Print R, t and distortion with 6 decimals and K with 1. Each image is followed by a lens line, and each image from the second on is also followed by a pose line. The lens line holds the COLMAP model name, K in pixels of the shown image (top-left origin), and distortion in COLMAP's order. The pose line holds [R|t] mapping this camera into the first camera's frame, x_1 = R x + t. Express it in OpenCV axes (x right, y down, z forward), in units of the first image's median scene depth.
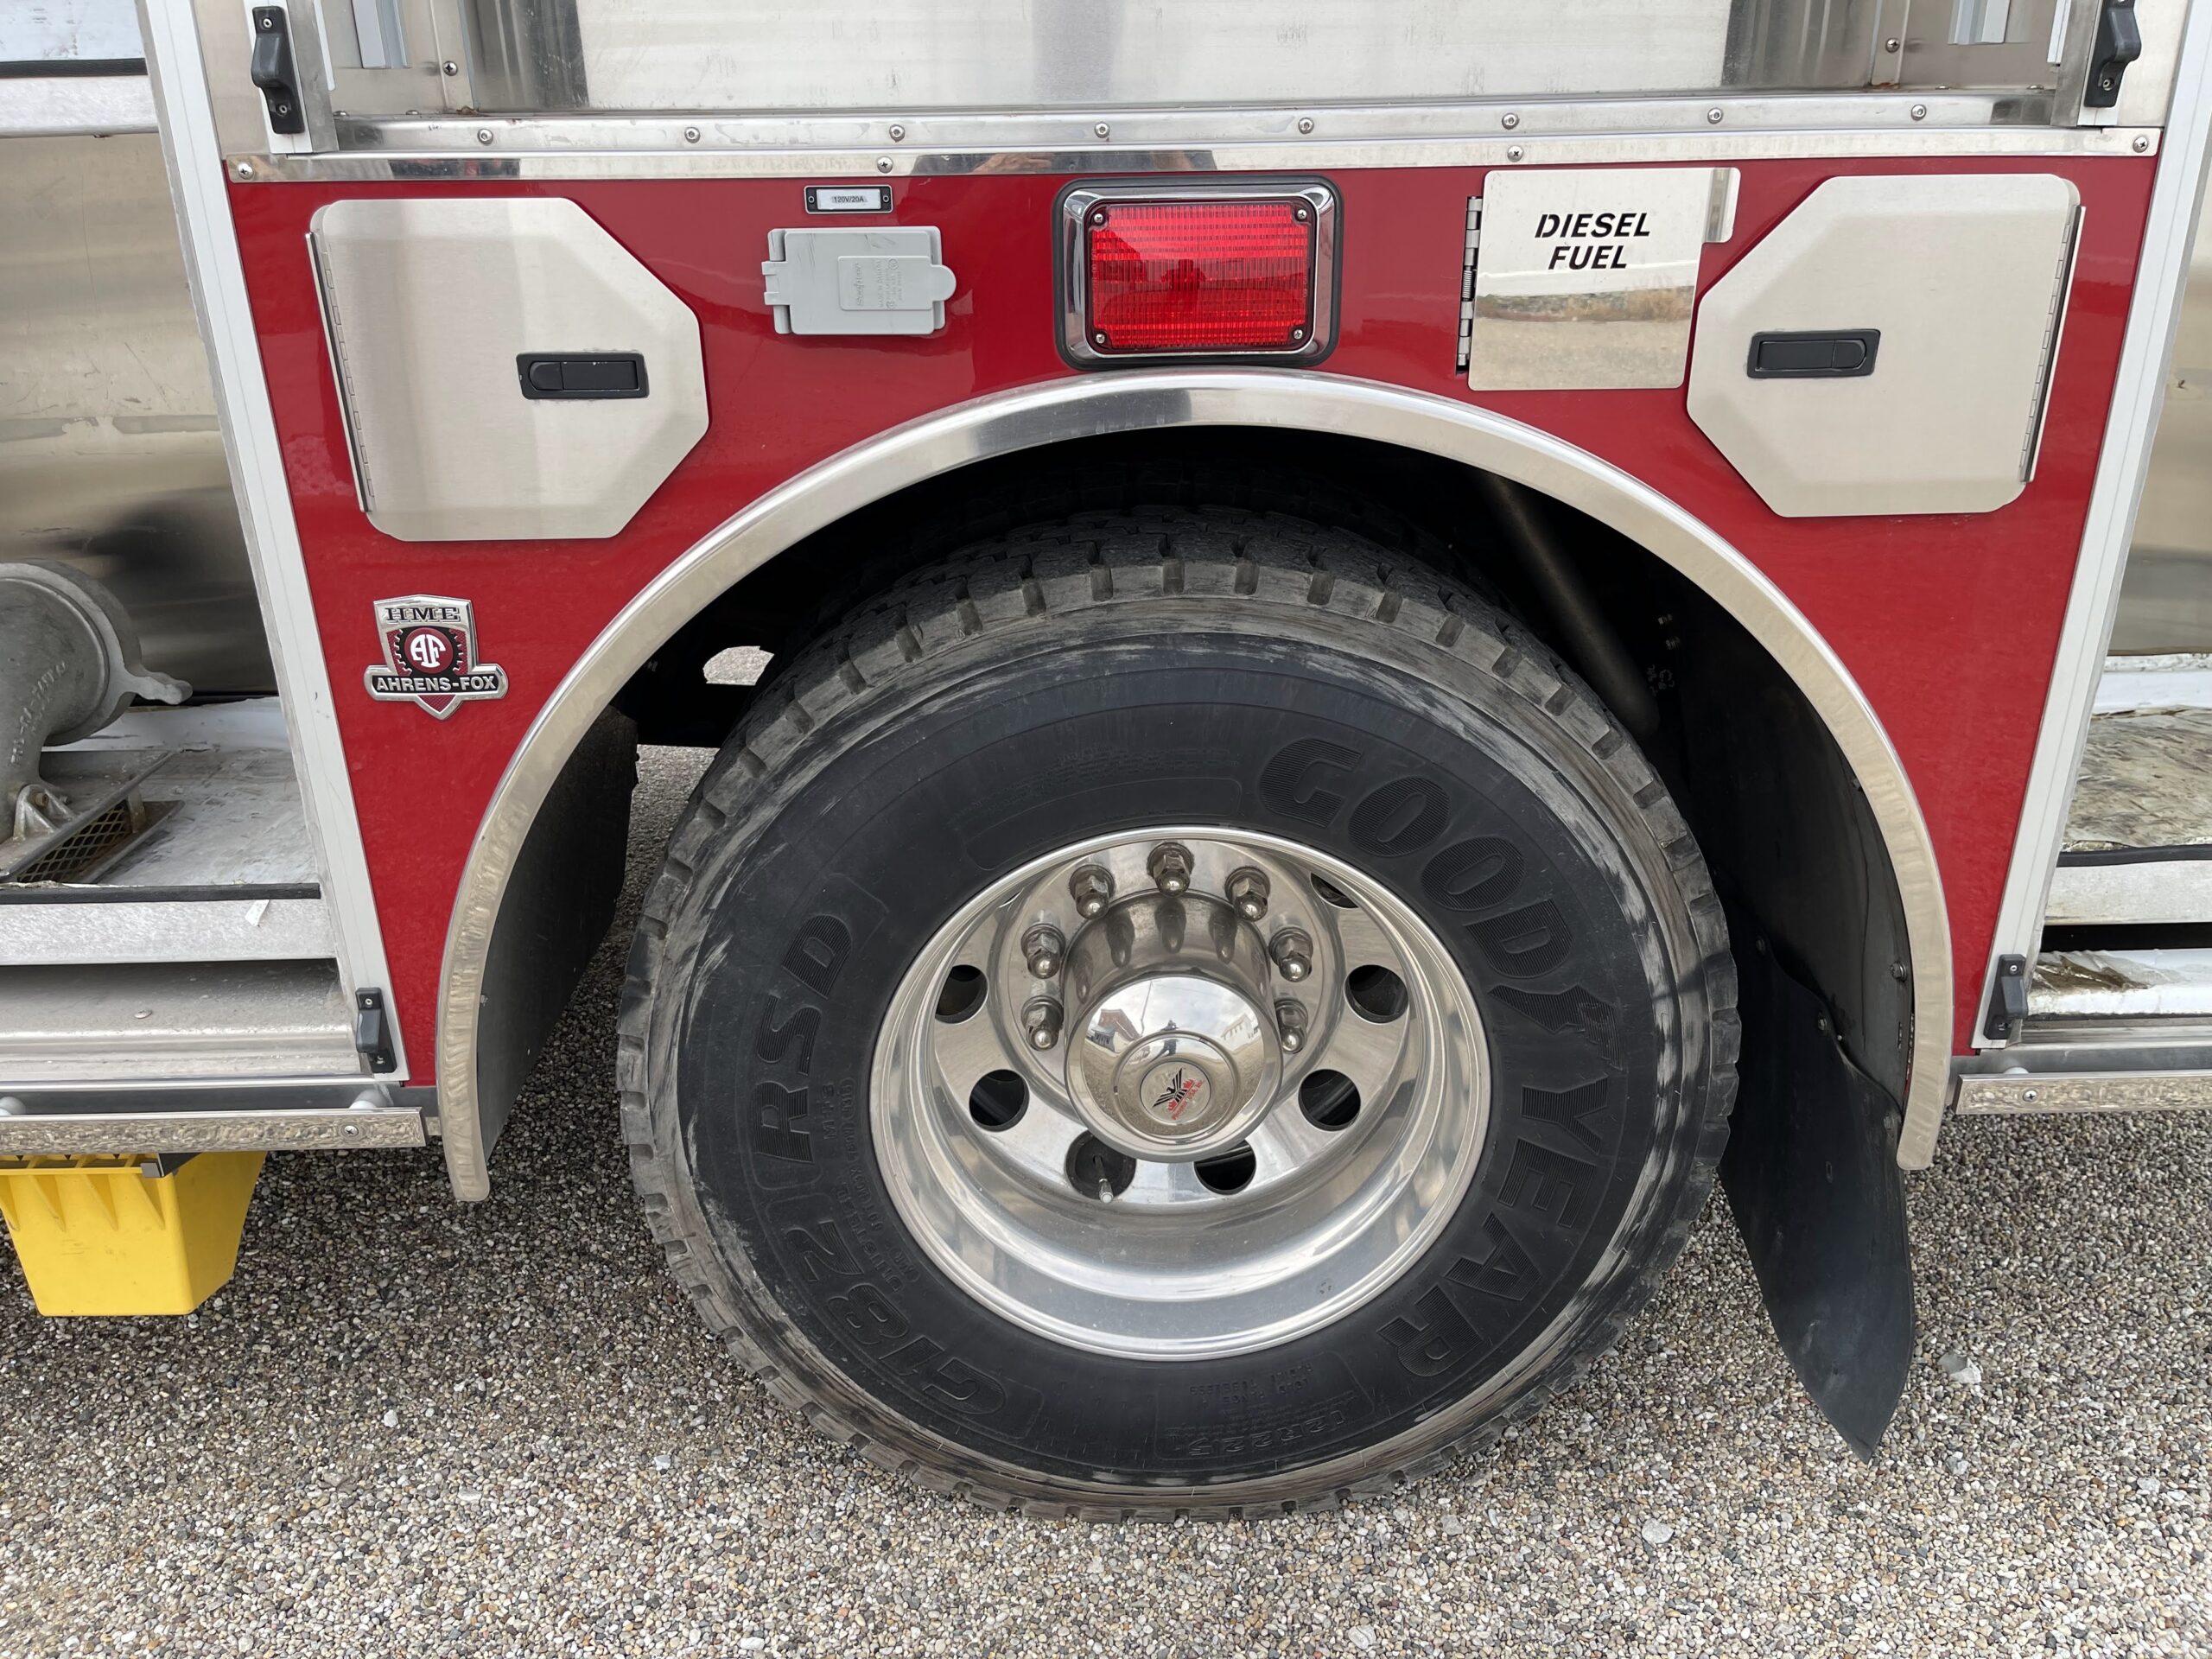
lens RADIAL K [[1638.9, 0, 1106.0], [0, 1638.9, 829.5], [0, 0, 1]] dist [0.067552, -0.085208]
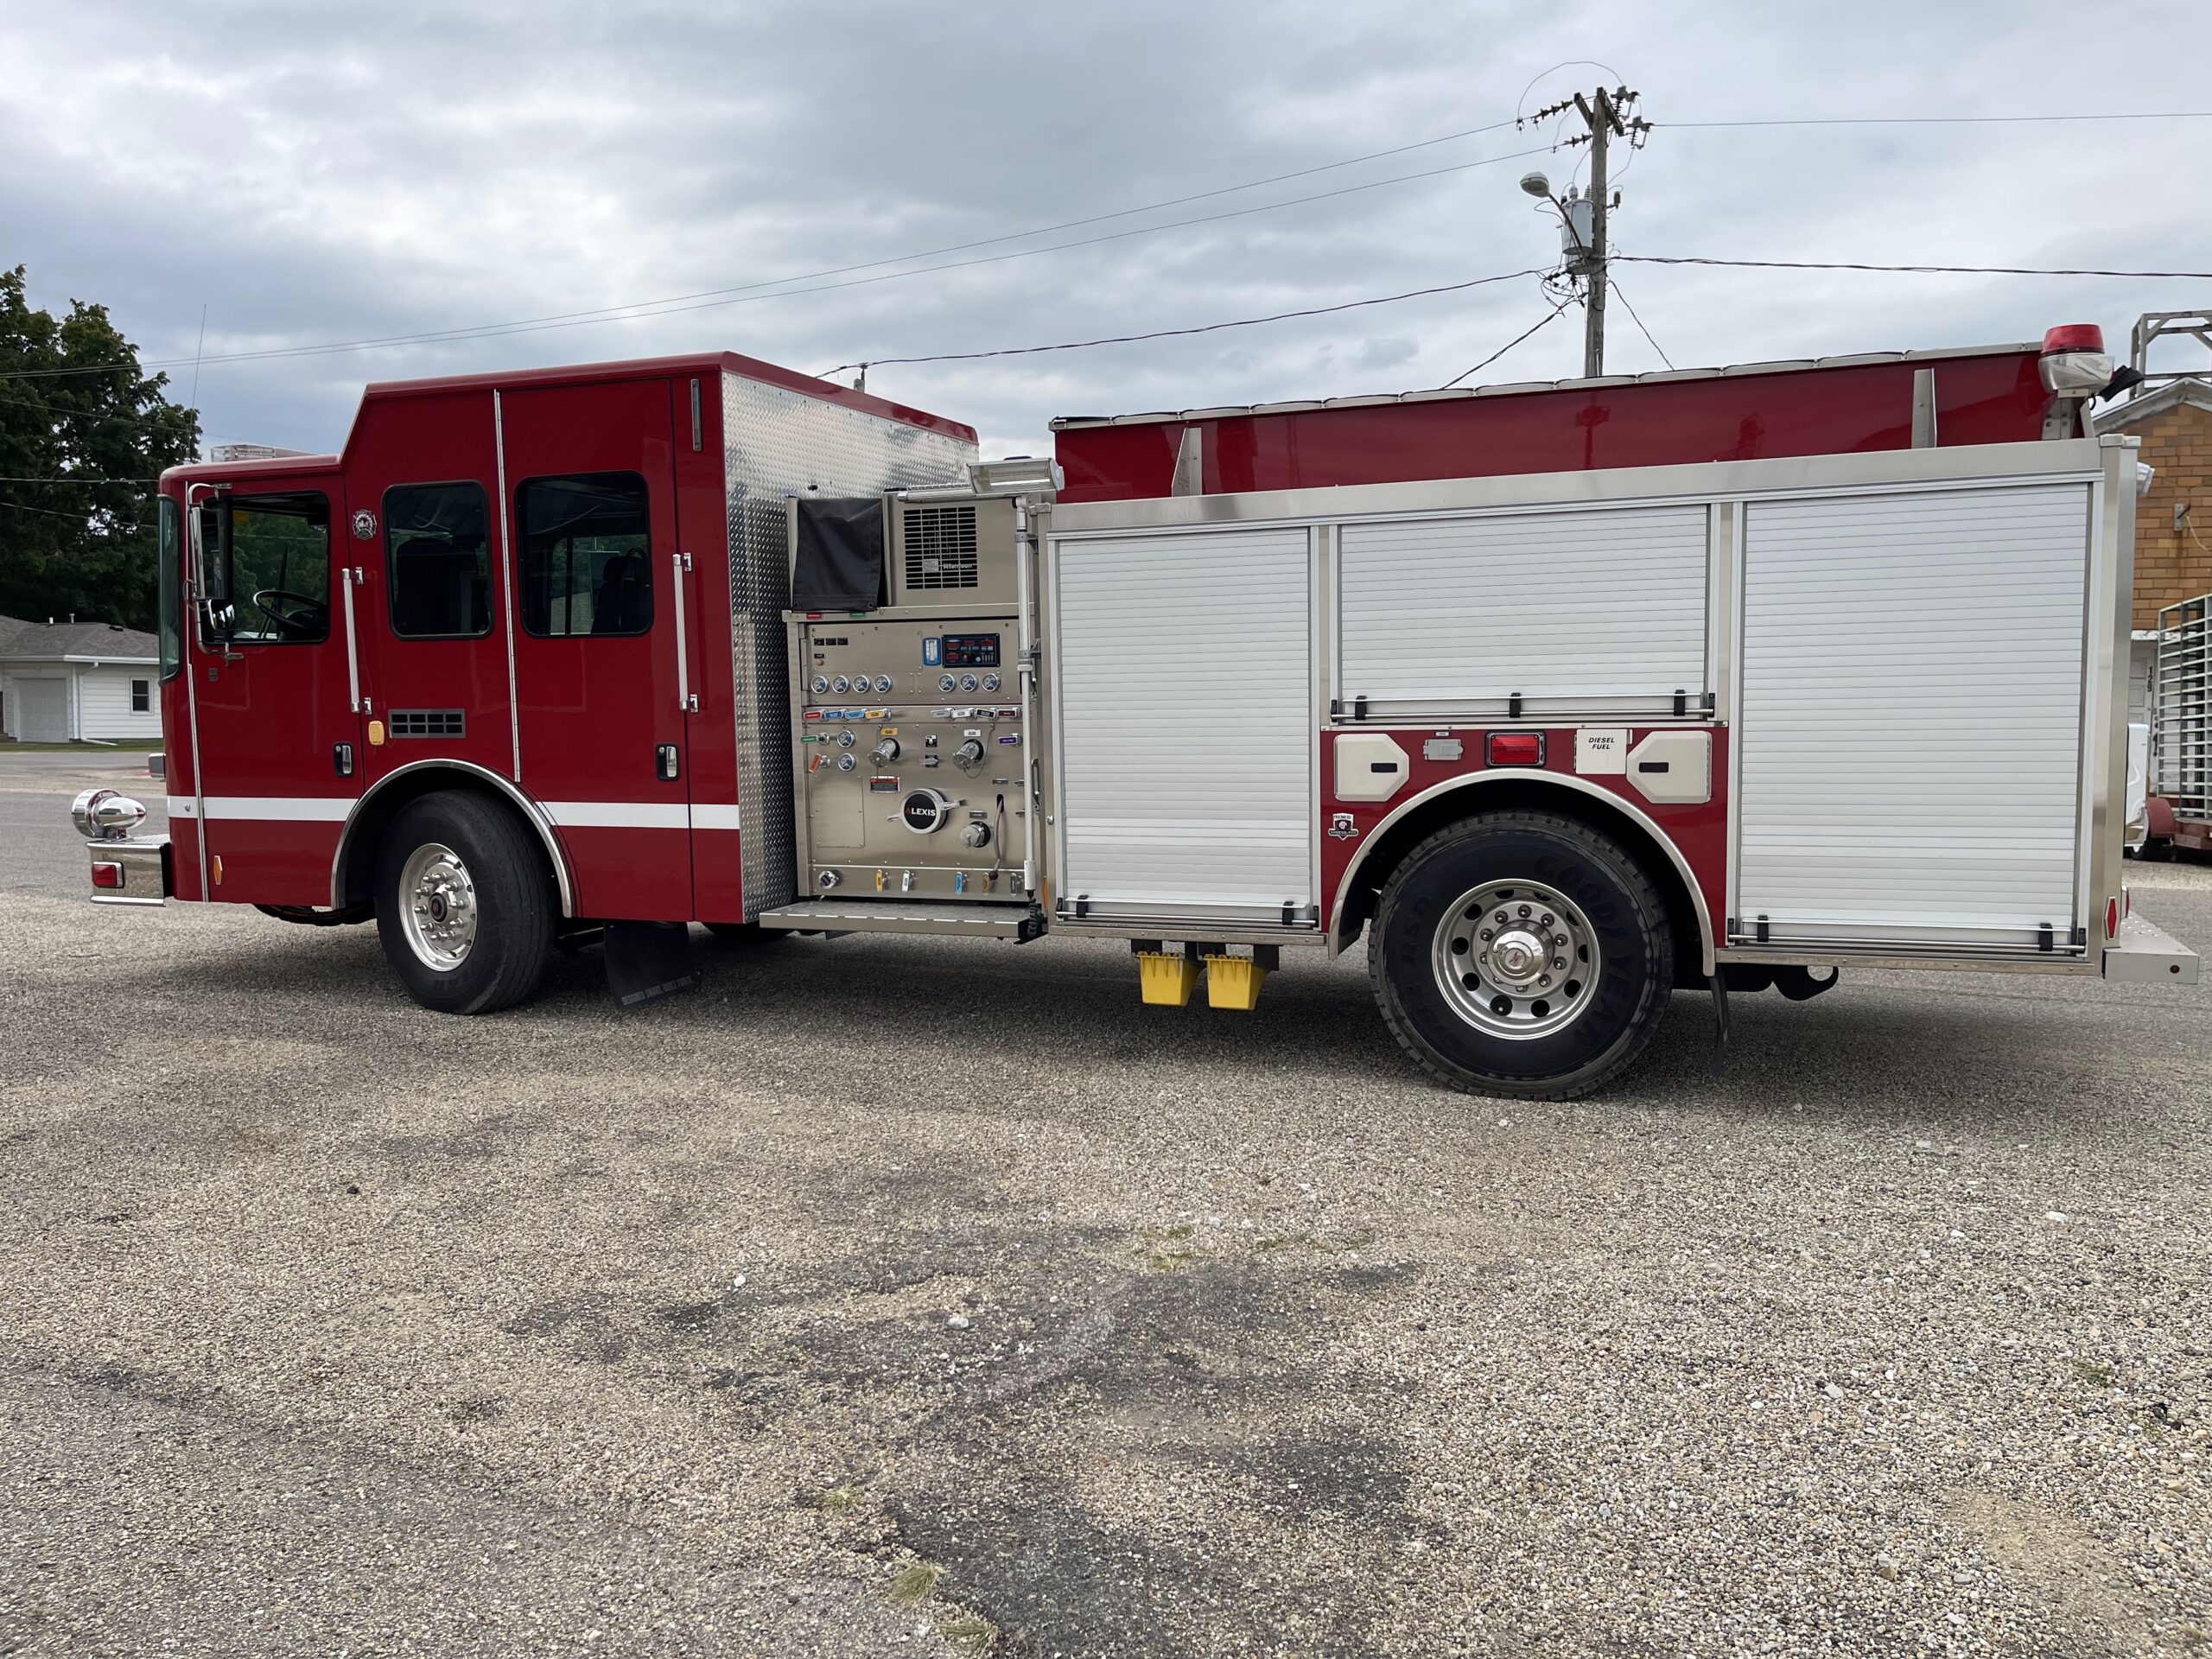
lens RADIAL K [[1676.1, 0, 1106.0], [0, 1676.1, 829.5], [0, 0, 1]] dist [0.070803, -0.099093]
pose [[0.931714, 0.028934, -0.362039, 0.637202], [-0.134369, 0.953553, -0.269596, 1.196076], [0.337423, 0.299833, 0.892326, -3.237940]]
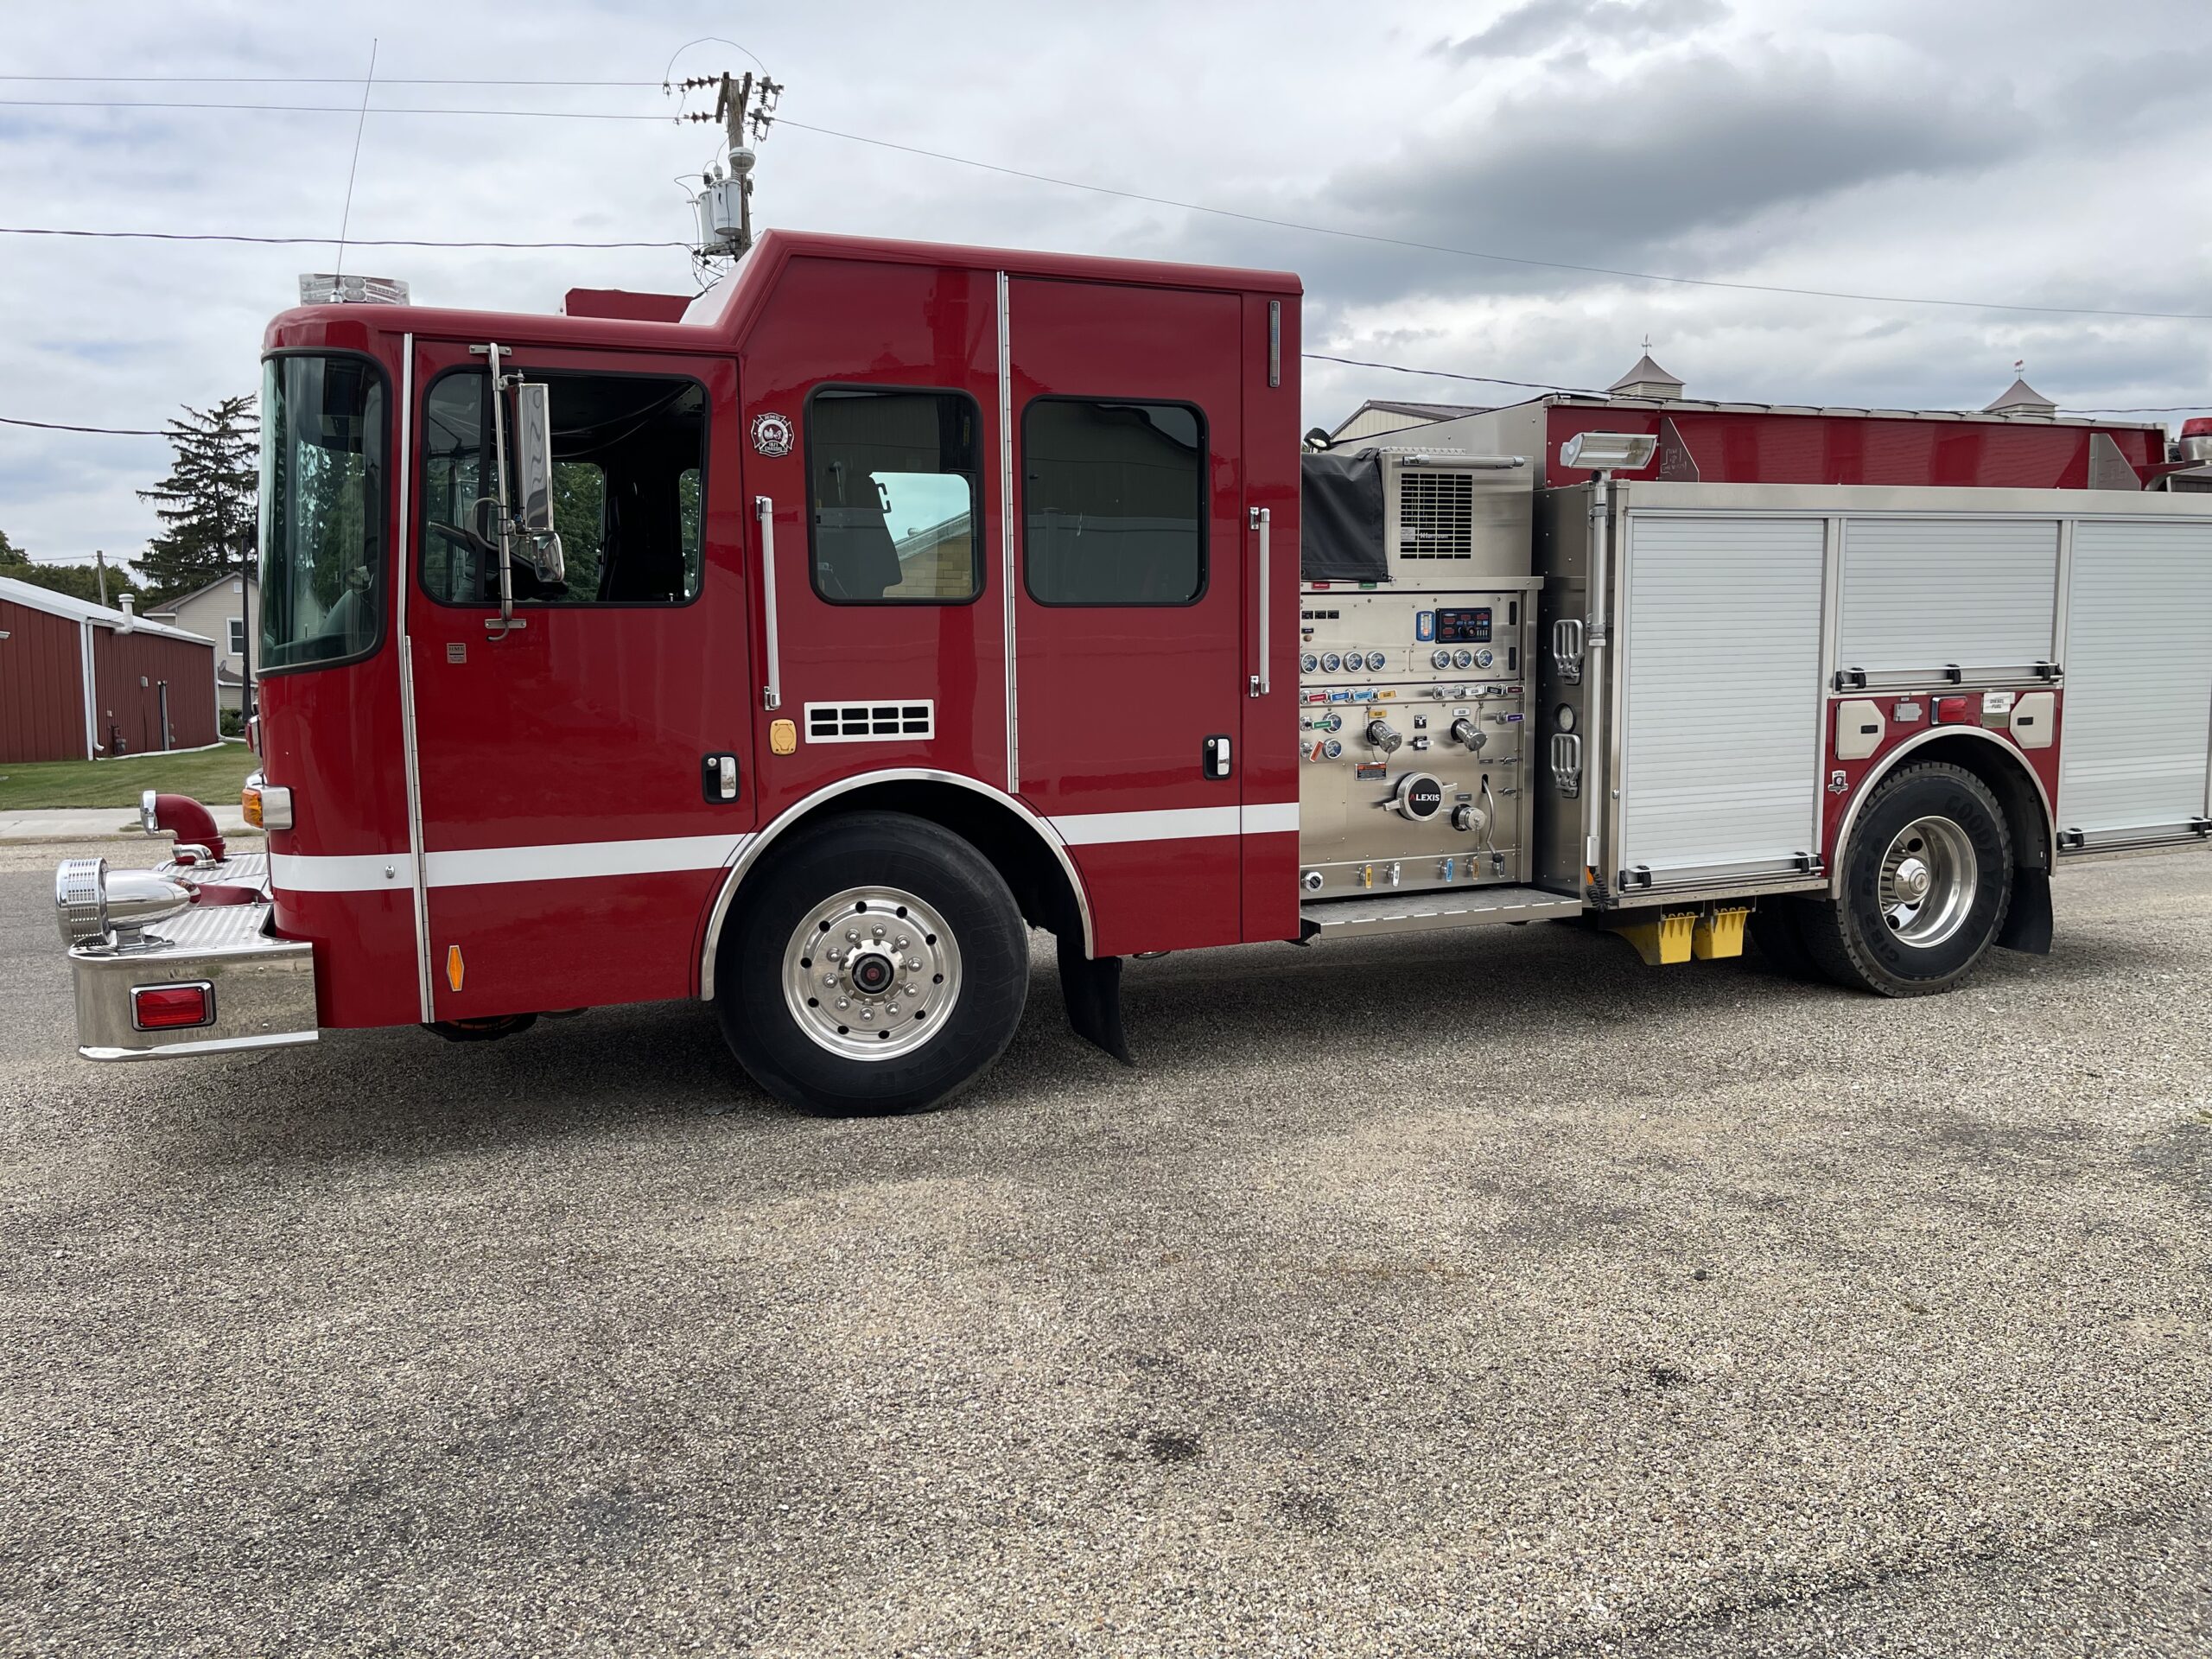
lens RADIAL K [[1676.1, 0, 1106.0], [0, 1676.1, 829.5], [0, 0, 1]] dist [0.070803, -0.099093]
pose [[0.925429, -0.045236, 0.376212, -4.403798], [0.150566, 0.955002, -0.255541, 1.019135], [-0.347724, 0.293130, 0.890597, -2.815688]]
